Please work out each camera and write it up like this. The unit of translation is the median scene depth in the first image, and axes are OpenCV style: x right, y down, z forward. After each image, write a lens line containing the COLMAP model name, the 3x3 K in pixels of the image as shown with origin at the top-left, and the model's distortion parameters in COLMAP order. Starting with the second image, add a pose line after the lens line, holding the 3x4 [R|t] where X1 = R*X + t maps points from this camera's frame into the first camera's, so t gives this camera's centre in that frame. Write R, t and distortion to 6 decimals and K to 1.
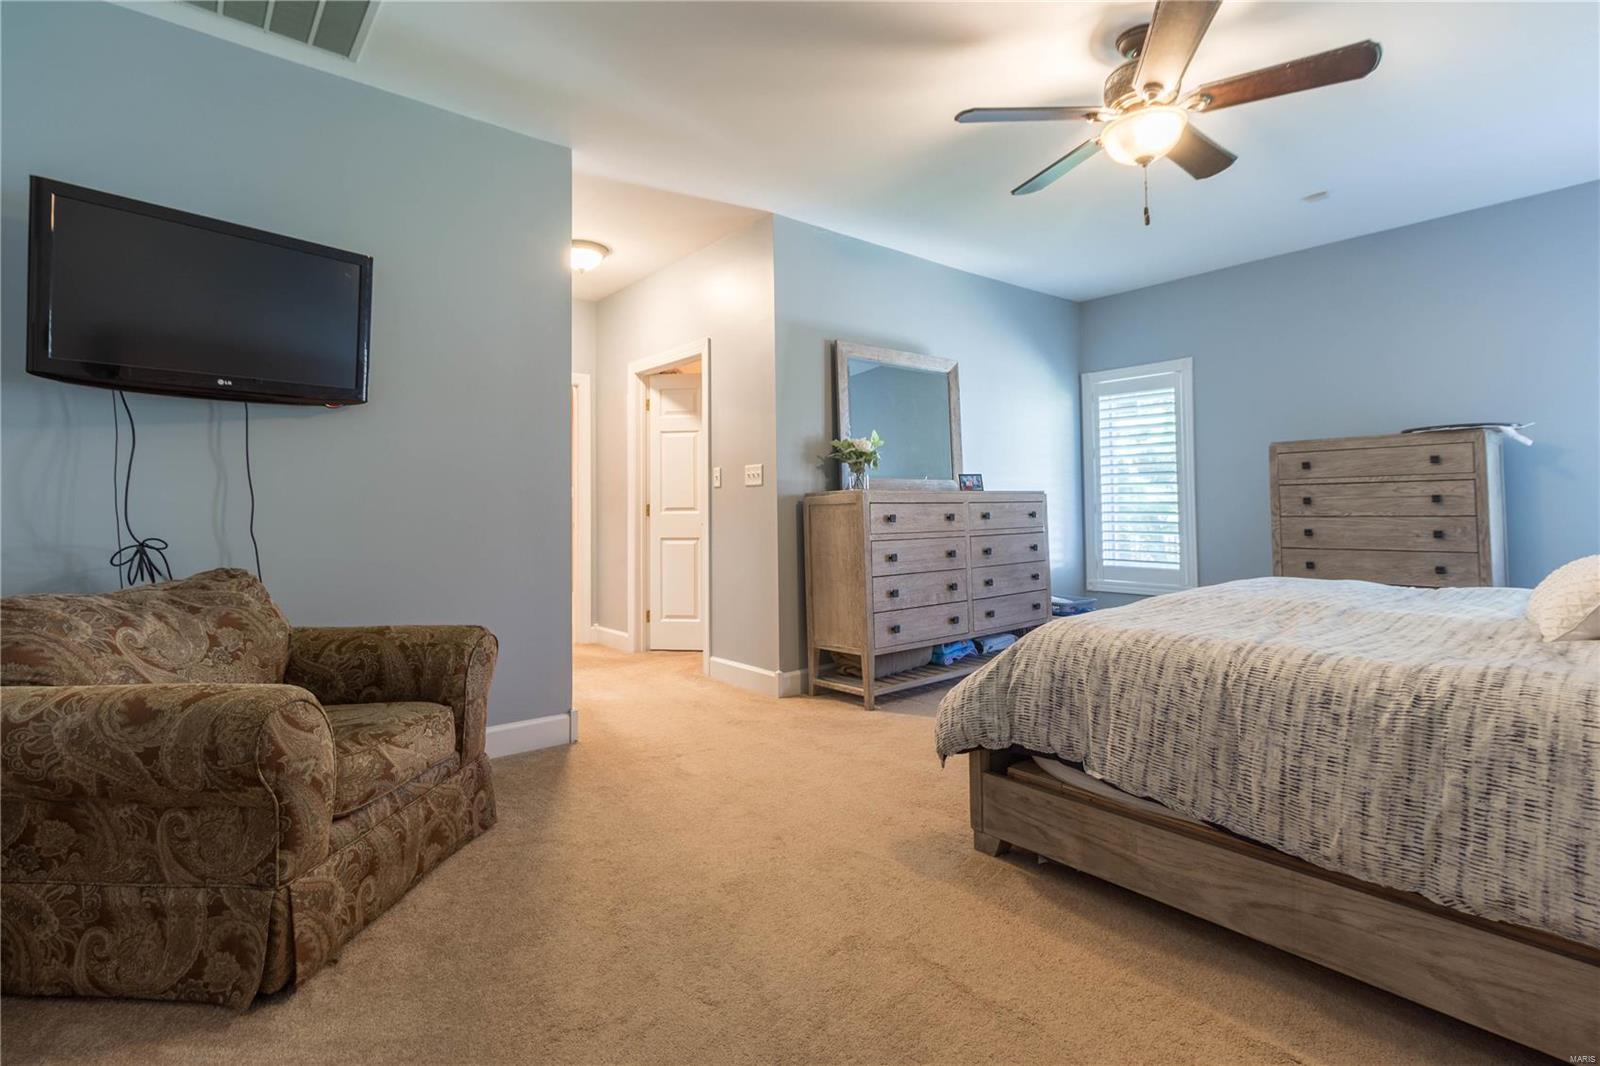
lens RADIAL K [[745.4, 0, 809.4], [0, 745.4, 487.9], [0, 0, 1]] dist [0.000136, -0.000169]
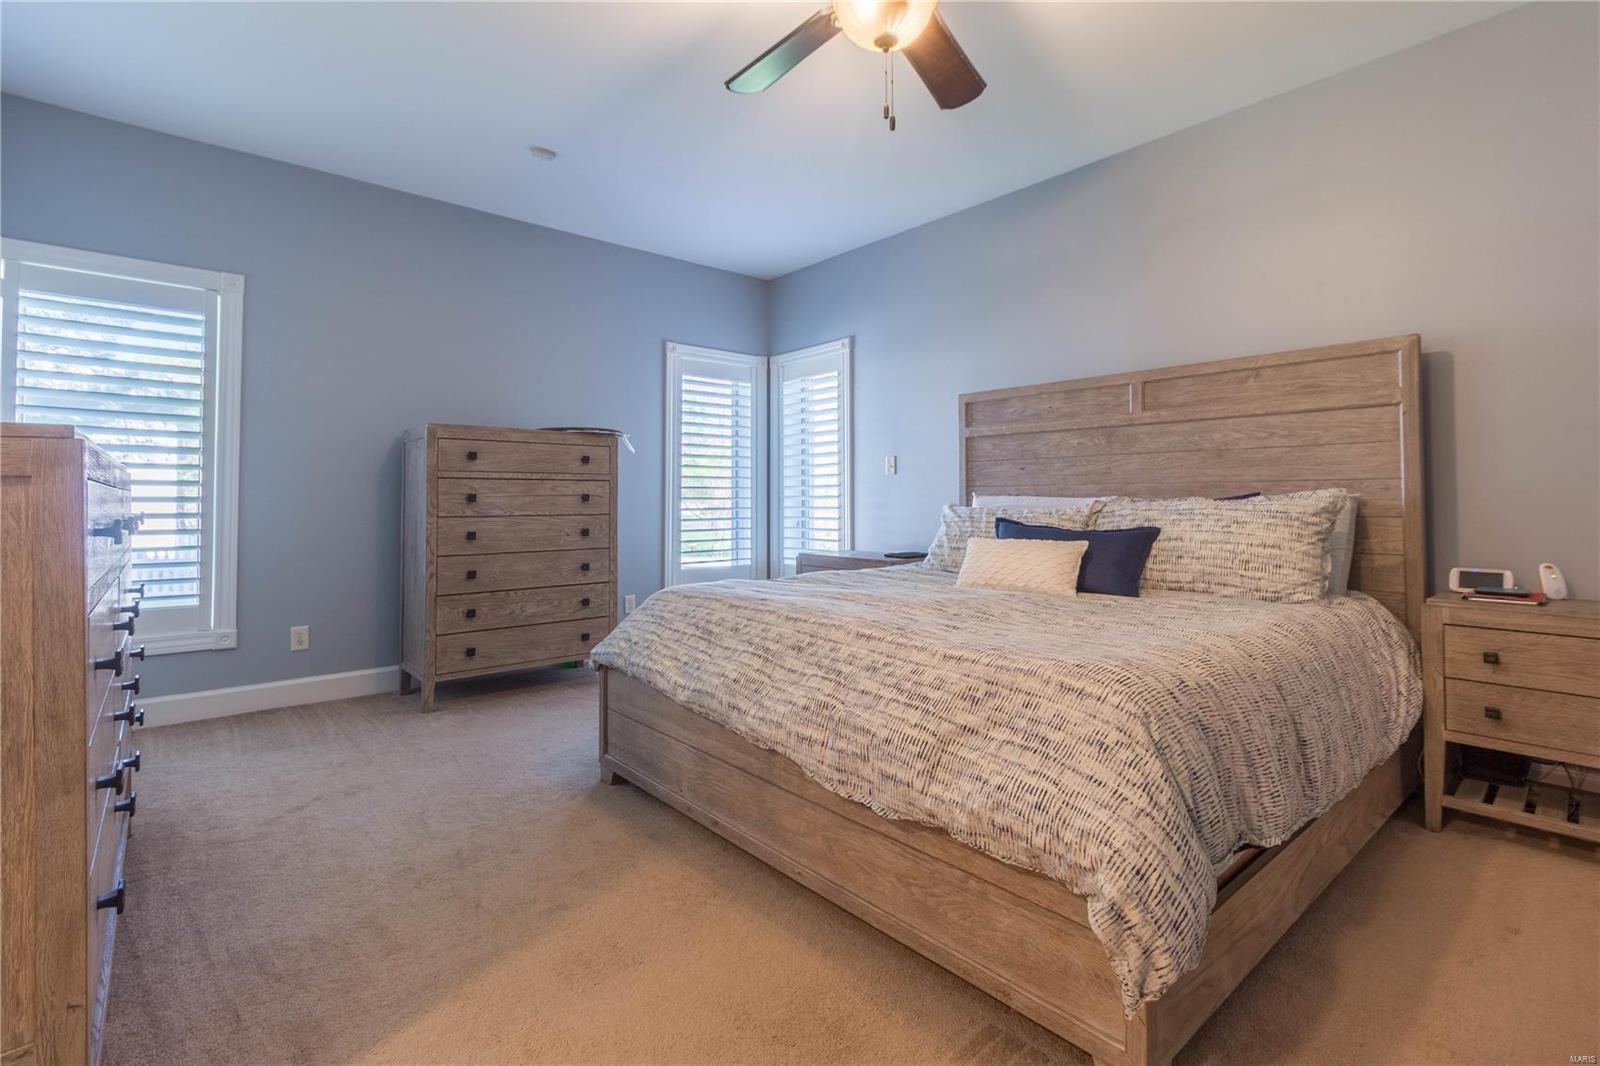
lens RADIAL K [[745.4, 0, 809.4], [0, 745.4, 487.9], [0, 0, 1]] dist [0.000136, -0.000169]
pose [[-0.005015, 0.030767, 0.999514, -0.181106], [-0.026585, 0.999169, -0.030890, 0.022875], [-0.999634, -0.026727, -0.004193, 0.653153]]
